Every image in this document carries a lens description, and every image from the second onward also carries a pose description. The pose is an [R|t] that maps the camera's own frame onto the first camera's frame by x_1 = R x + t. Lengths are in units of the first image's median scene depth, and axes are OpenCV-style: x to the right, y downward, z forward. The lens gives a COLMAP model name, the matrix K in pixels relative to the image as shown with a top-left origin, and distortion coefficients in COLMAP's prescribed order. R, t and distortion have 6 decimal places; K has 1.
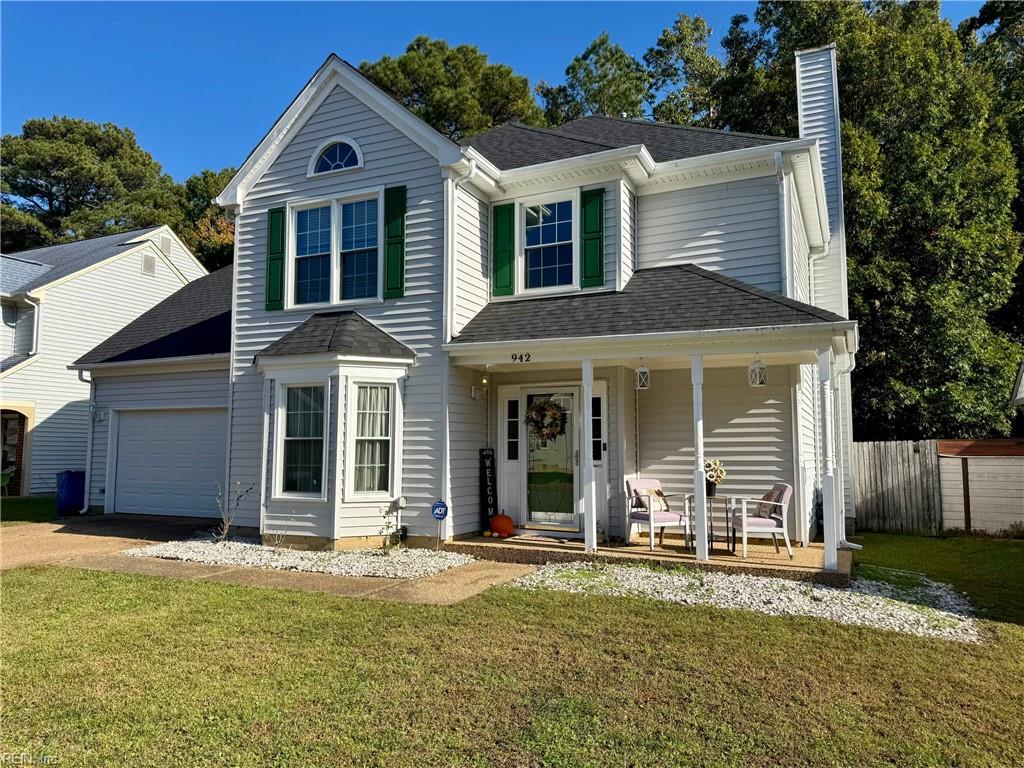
lens RADIAL K [[716.1, 0, 521.6], [0, 716.1, 379.9], [0, 0, 1]] dist [0.045551, -0.054556]
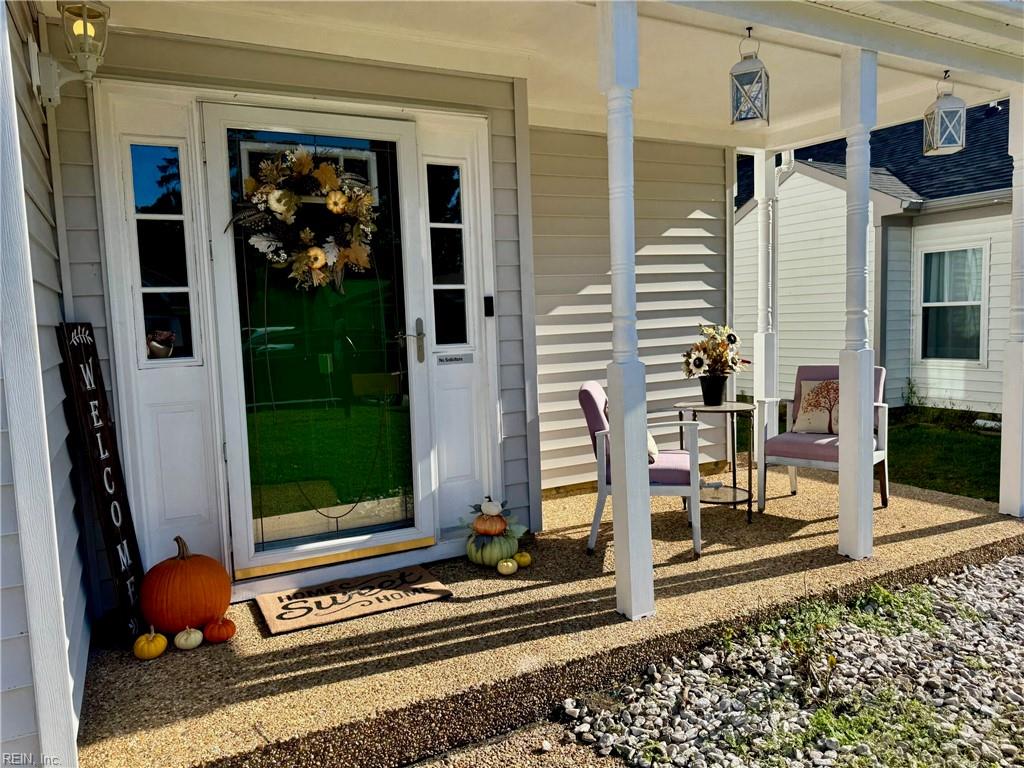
lens RADIAL K [[716.1, 0, 510.3], [0, 716.1, 381.5], [0, 0, 1]] dist [0.045551, -0.054556]
pose [[0.622133, -0.092099, 0.777476, -0.159778], [-0.038794, 0.988210, 0.148106, 0.075535], [-0.781950, -0.122303, 0.611225, 0.744158]]
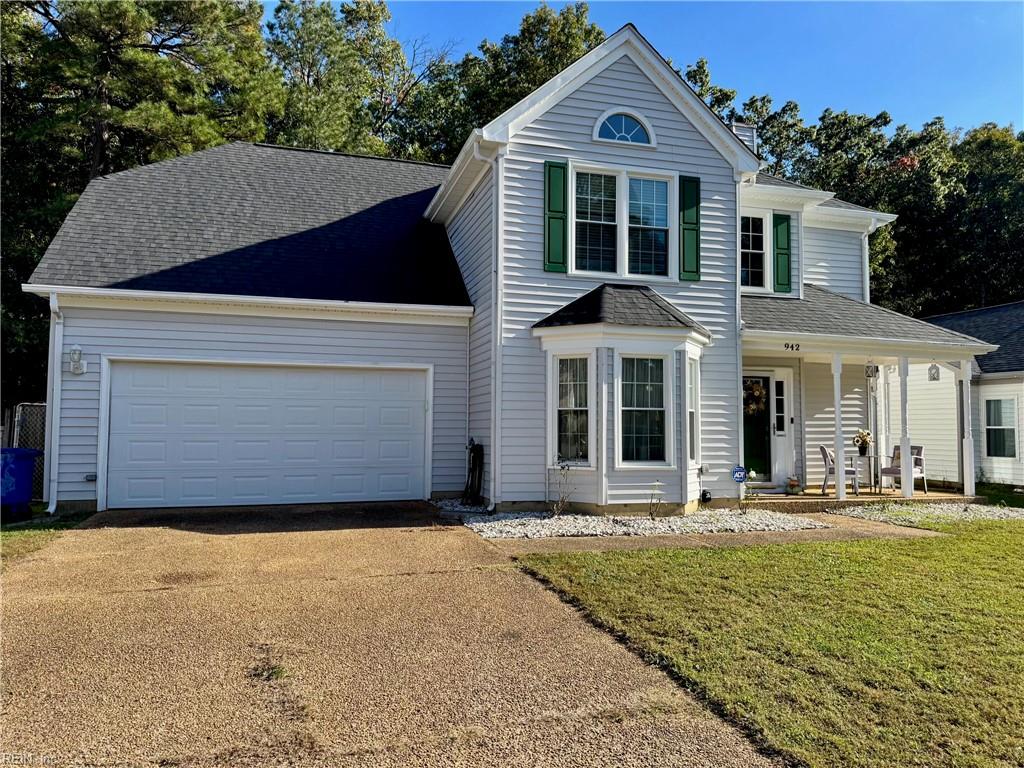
lens RADIAL K [[716.1, 0, 511.0], [0, 716.1, 384.1], [0, 0, 1]] dist [0.045551, -0.054556]
pose [[0.761667, 0.040680, 0.646691, -1.068198], [-0.066685, 0.997649, 0.015783, 0.041423], [-0.644528, -0.055146, 0.762589, 0.339903]]
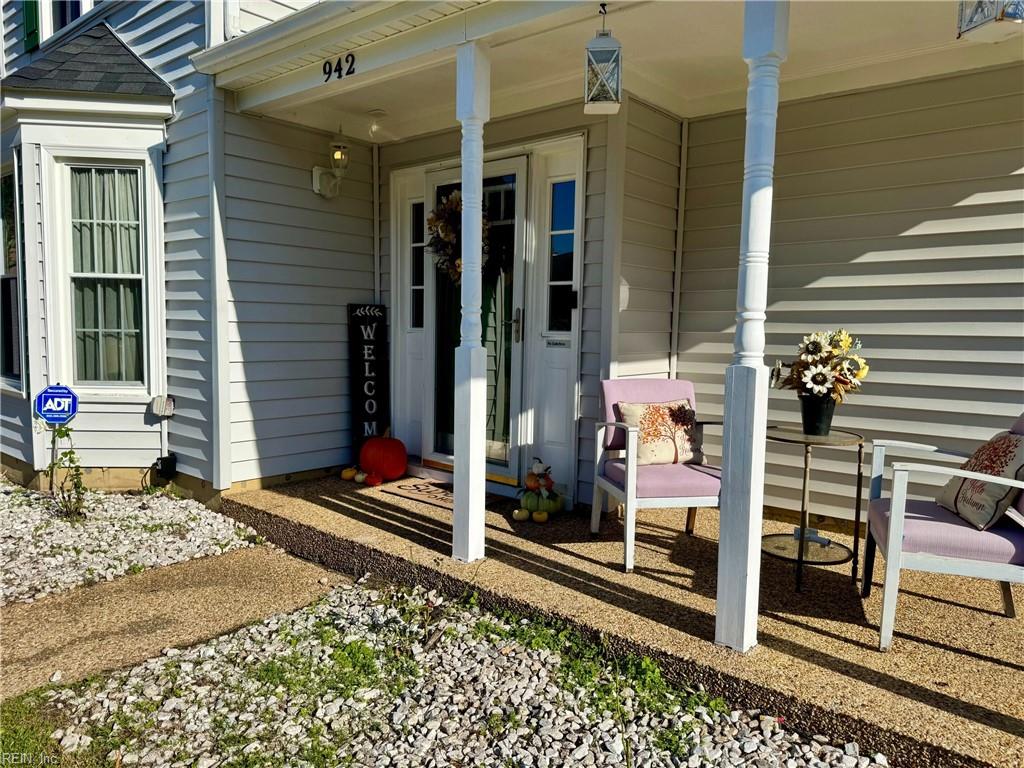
lens RADIAL K [[716.1, 0, 528.3], [0, 716.1, 395.0], [0, 0, 1]] dist [0.045551, -0.054556]
pose [[0.962722, 0.043603, -0.266955, 0.200237], [0.008143, 0.981803, 0.189728, 0.067037], [0.270370, -0.184829, 0.944848, 0.569908]]
